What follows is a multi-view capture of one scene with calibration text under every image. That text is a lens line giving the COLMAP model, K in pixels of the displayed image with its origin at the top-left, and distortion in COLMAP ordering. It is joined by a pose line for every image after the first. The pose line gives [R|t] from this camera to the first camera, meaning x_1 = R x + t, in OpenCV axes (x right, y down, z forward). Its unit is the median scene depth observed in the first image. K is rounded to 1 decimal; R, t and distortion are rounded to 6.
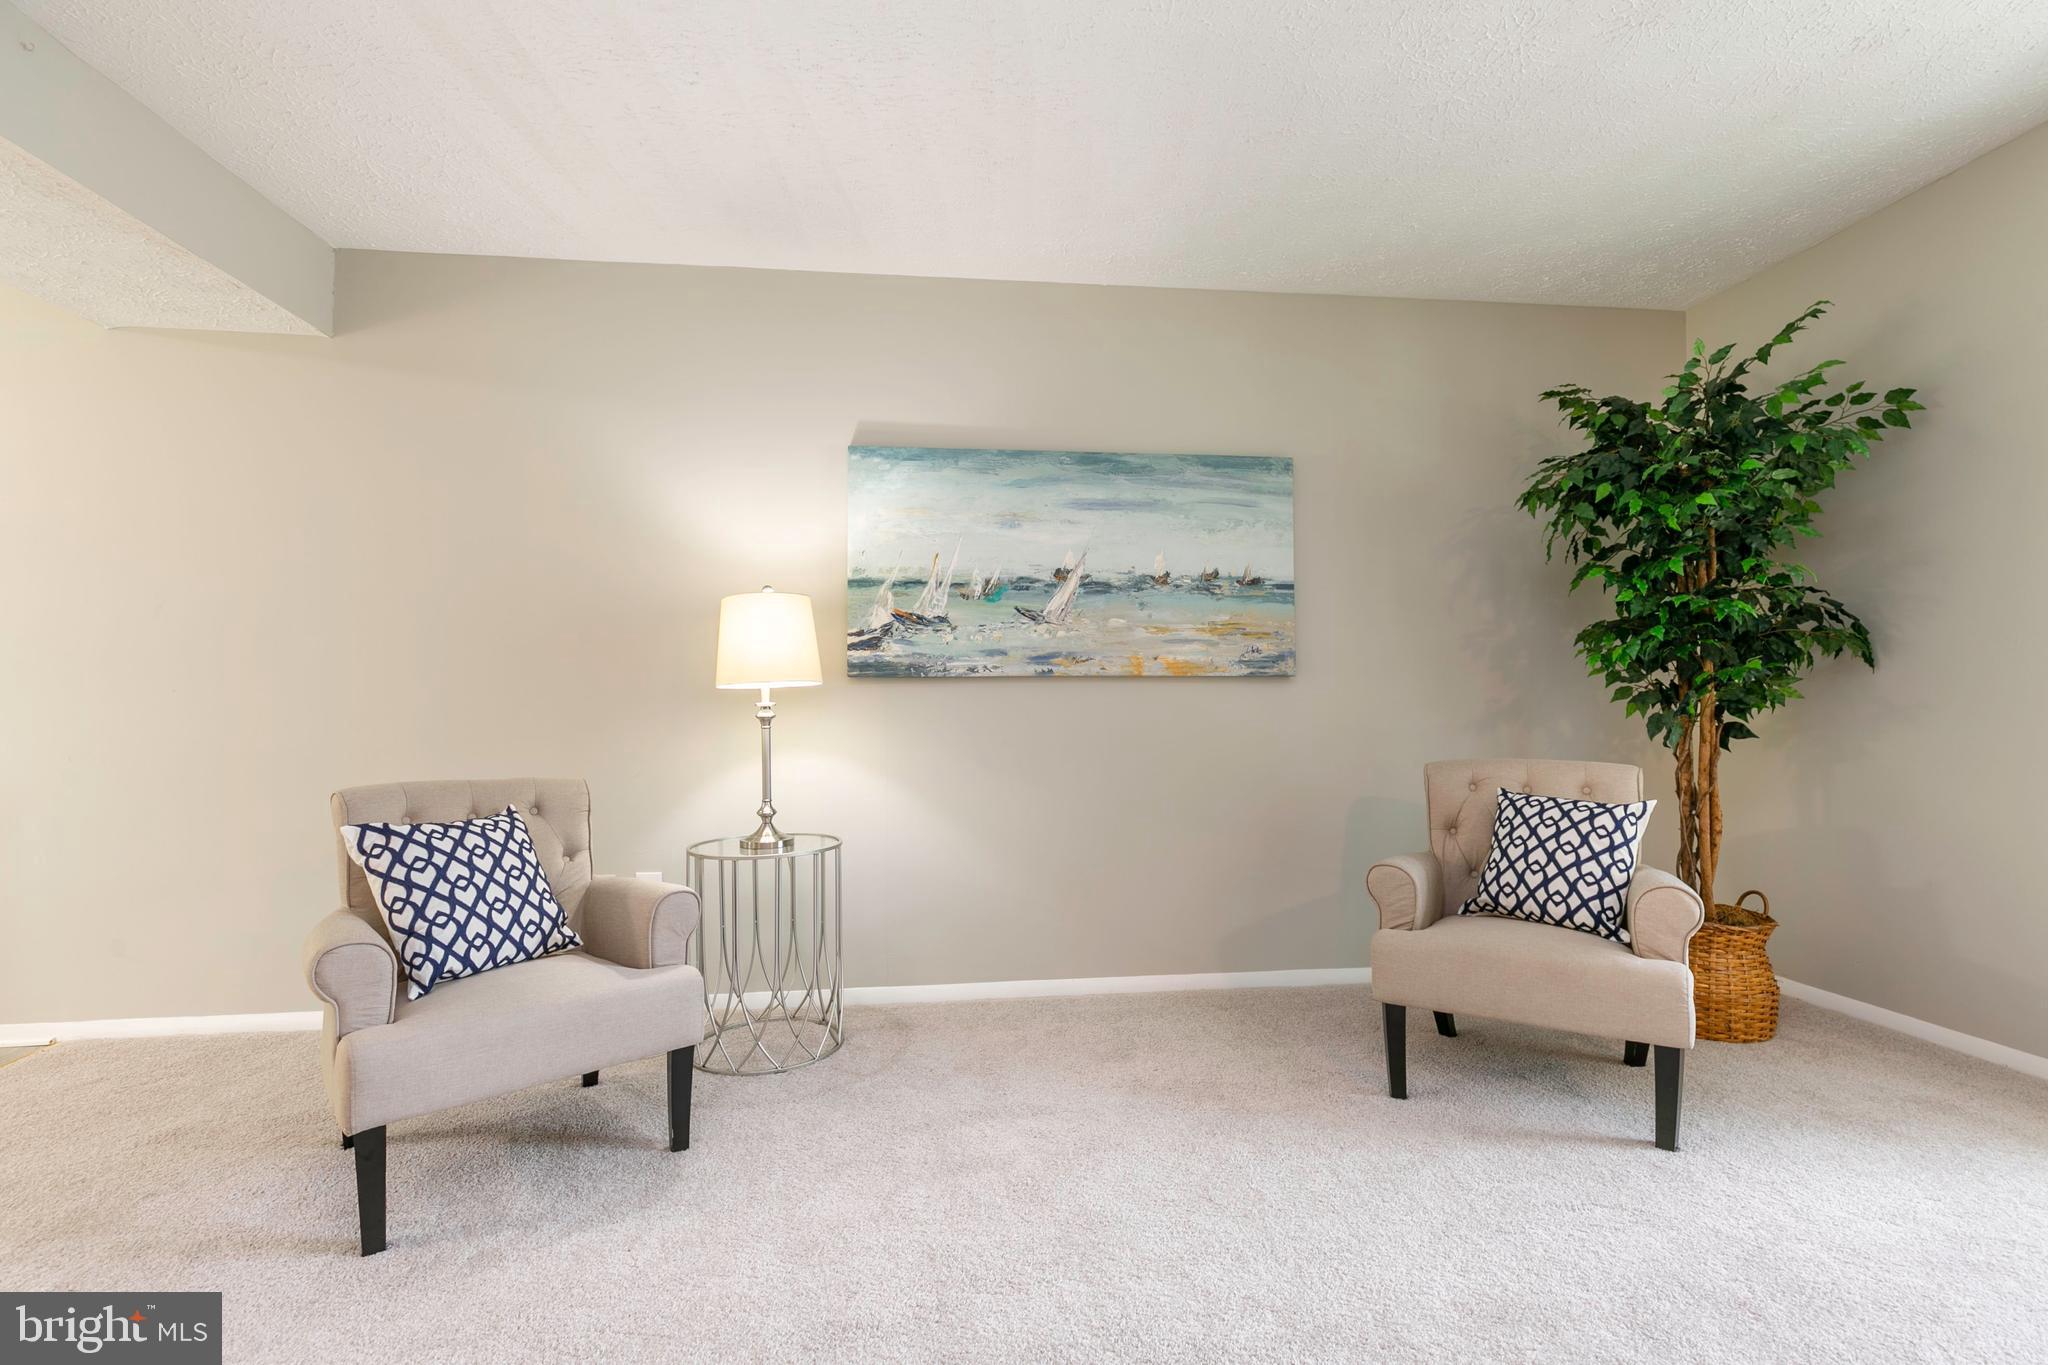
lens RADIAL K [[929.5, 0, 1043.9], [0, 929.5, 682.9], [0, 0, 1]] dist [0.014520, -0.000036]
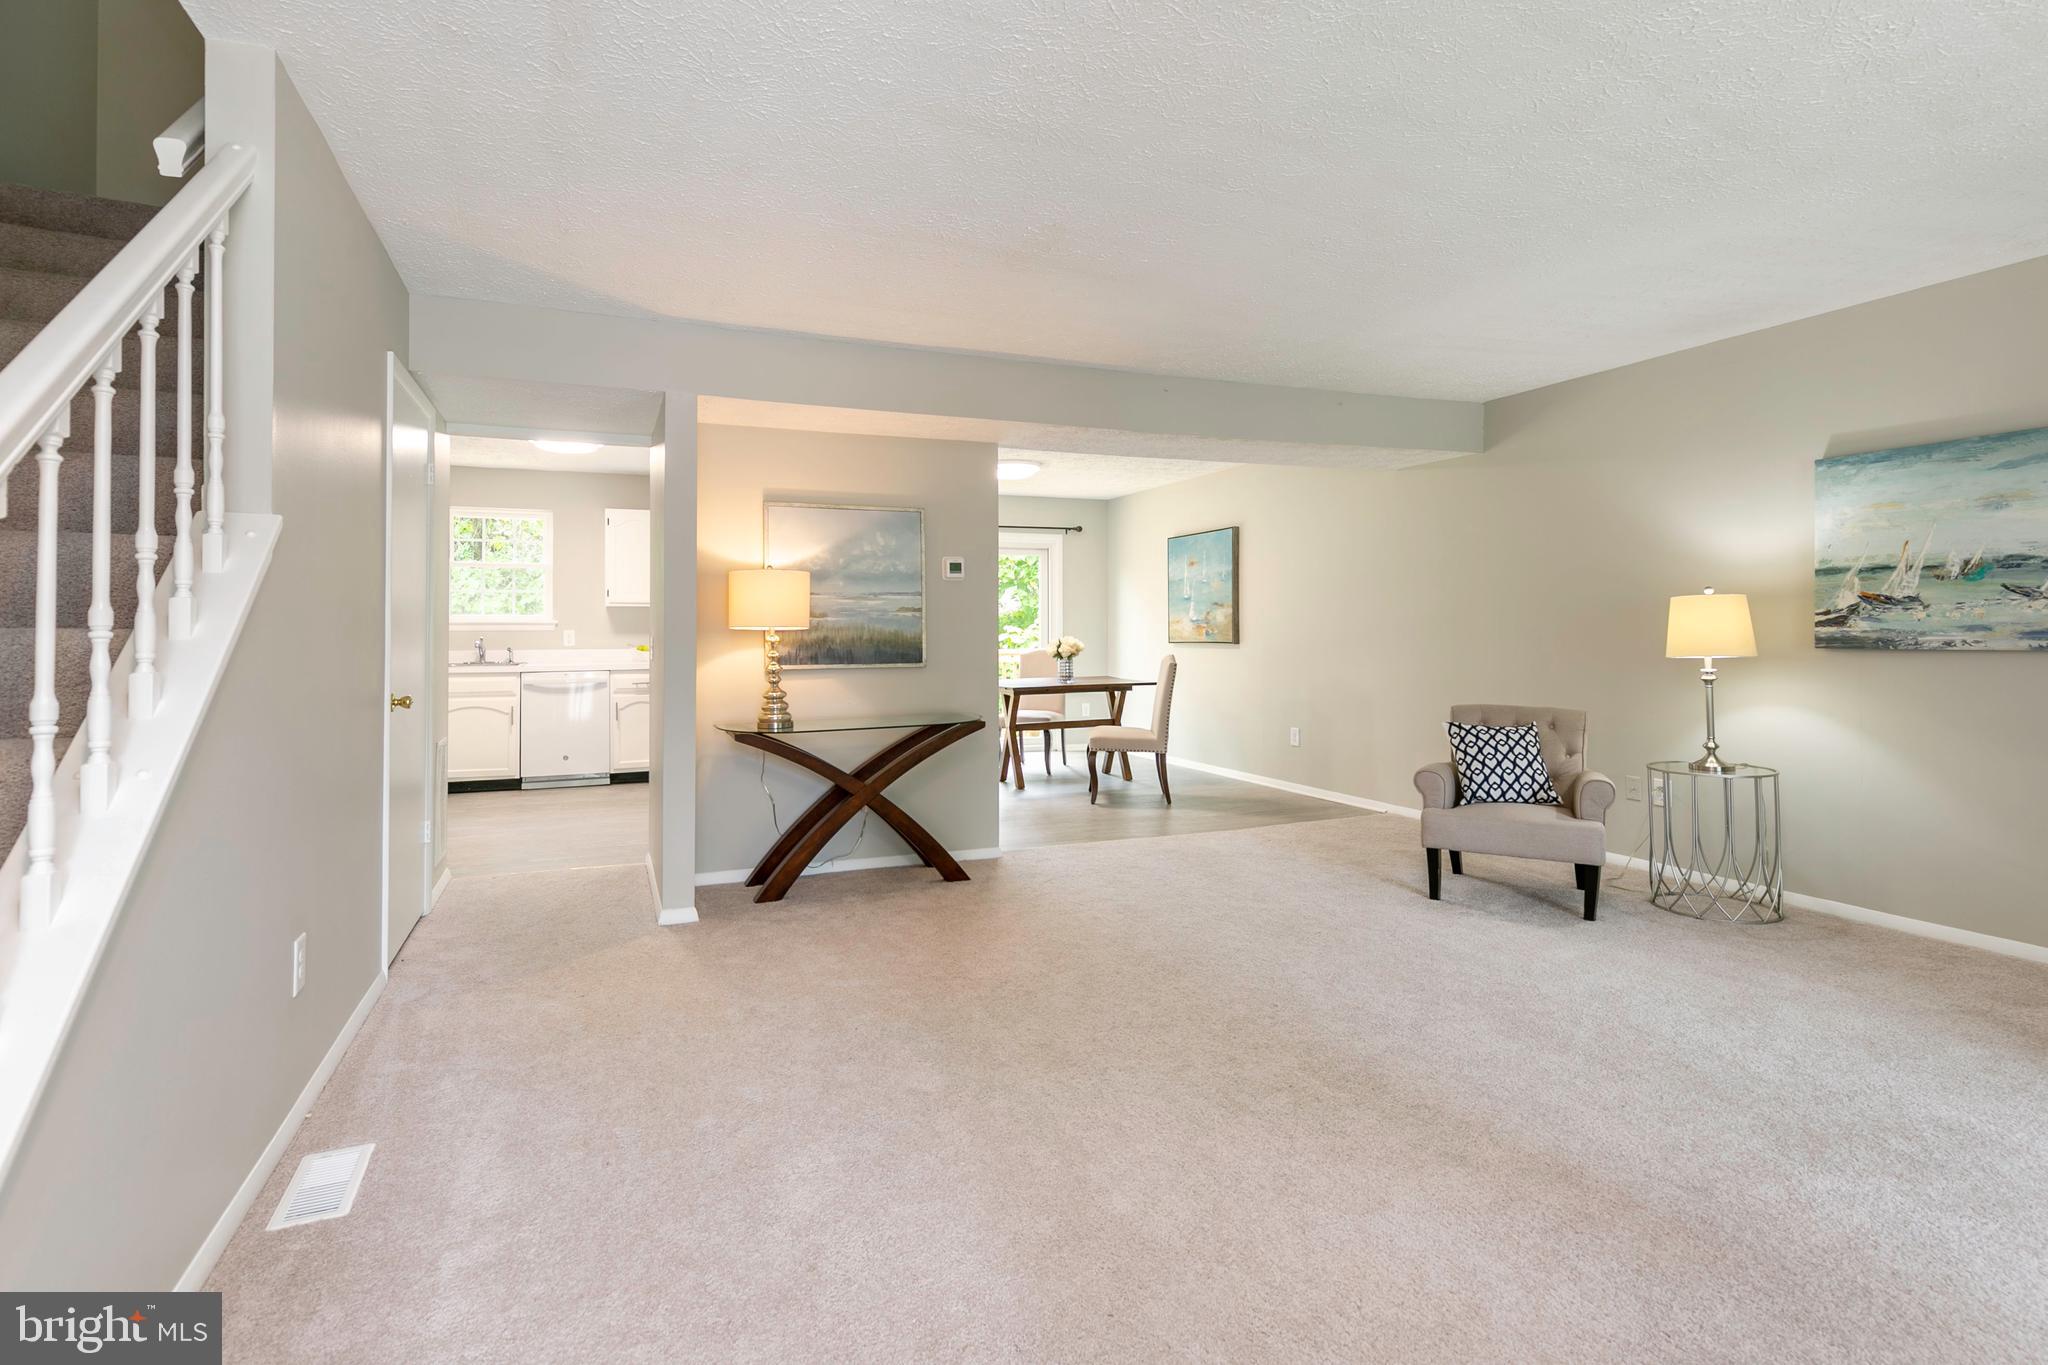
lens RADIAL K [[985.0, 0, 919.1], [0, 985.0, 623.3], [0, 0, 1]] dist [-0.001276, 0.000801]
pose [[0.207057, -0.000418, -0.978329, 0.811980], [0.033520, 0.999416, 0.006667, -0.087216], [0.977754, -0.034174, 0.206951, -0.429575]]
